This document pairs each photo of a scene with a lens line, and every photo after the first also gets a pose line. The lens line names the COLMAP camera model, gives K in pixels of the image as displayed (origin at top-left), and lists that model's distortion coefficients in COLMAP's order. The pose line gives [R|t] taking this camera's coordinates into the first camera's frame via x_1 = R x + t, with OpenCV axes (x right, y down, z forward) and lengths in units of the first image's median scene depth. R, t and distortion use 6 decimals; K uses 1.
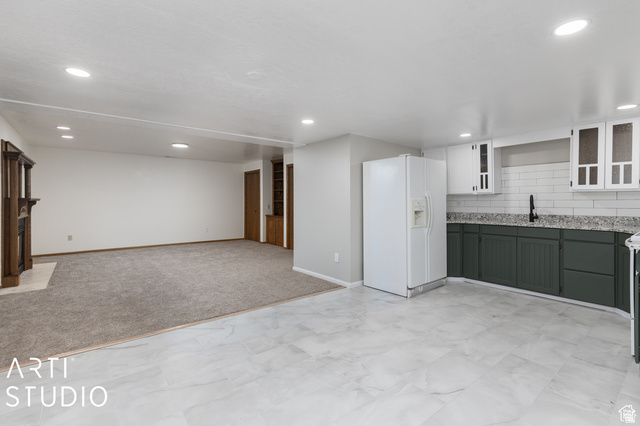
lens RADIAL K [[288.4, 0, 310.9], [0, 288.4, 199.1], [0, 0, 1]] dist [0.001038, 0.000109]
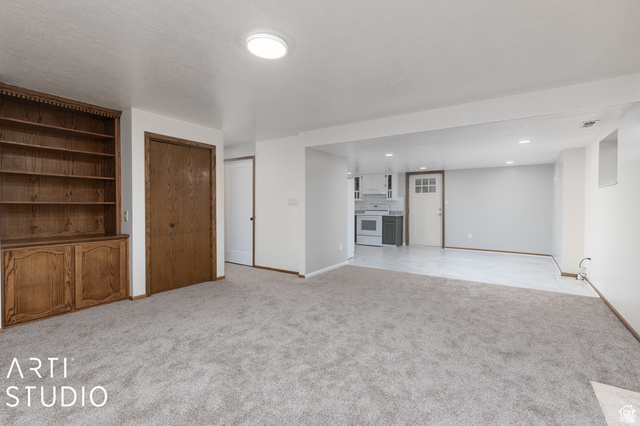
lens RADIAL K [[305.1, 0, 318.9], [0, 305.1, 209.1], [0, 0, 1]] dist [0.027904, 0.000136]
pose [[-0.299188, -0.012014, 0.954118, -1.103369], [-0.009345, 0.999910, 0.009660, 0.015348], [-0.954148, -0.006026, -0.299274, 1.384685]]
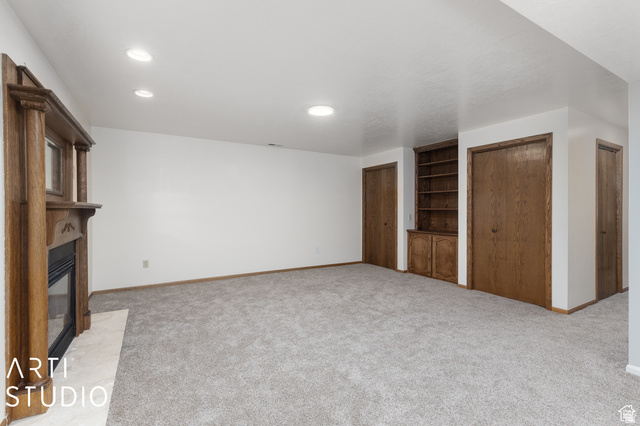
lens RADIAL K [[305.1, 0, 318.9], [0, 305.1, 209.1], [0, 0, 1]] dist [0.027904, 0.000136]
pose [[0.986604, -0.001418, -0.163126, -0.450963], [0.002406, 0.999980, 0.005859, 0.005102], [0.163114, -0.006173, 0.986588, 0.505929]]
